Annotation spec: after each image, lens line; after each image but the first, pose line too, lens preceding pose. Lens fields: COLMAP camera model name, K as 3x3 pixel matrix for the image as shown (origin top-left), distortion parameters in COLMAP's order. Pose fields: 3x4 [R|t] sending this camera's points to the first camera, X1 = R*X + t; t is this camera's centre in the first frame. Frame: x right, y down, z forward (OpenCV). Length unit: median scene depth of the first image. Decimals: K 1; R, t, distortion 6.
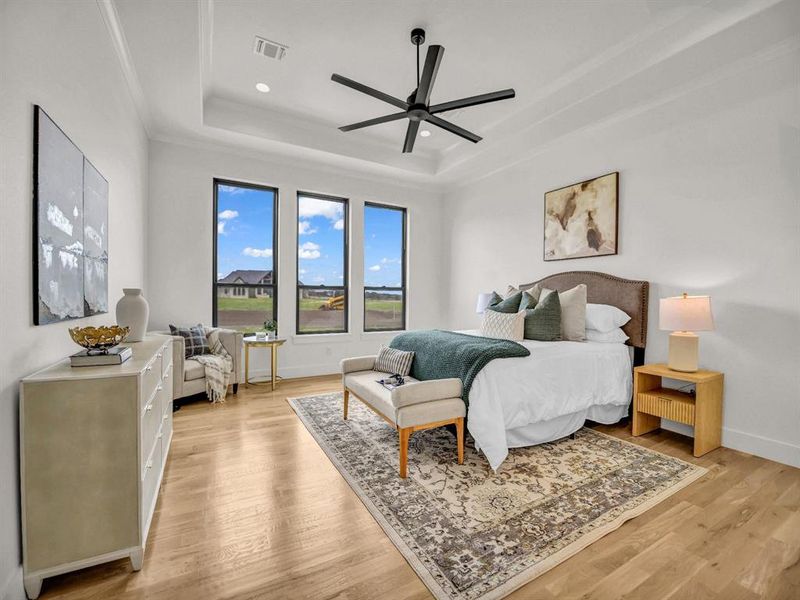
lens RADIAL K [[320.8, 0, 366.9], [0, 320.8, 299.9], [0, 0, 1]] dist [-0.016549, -0.000753]
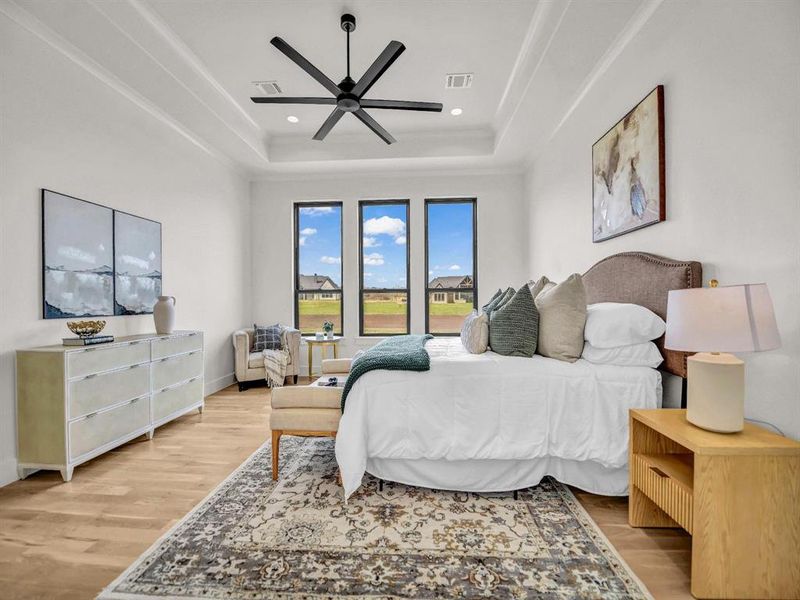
lens RADIAL K [[320.8, 0, 402.2], [0, 320.8, 300.8], [0, 0, 1]] dist [-0.016549, -0.000753]
pose [[0.864268, -0.017458, -0.502729, 0.790923], [0.011963, 0.999828, -0.014155, 0.014587], [0.502890, 0.006220, 0.864328, 0.275958]]
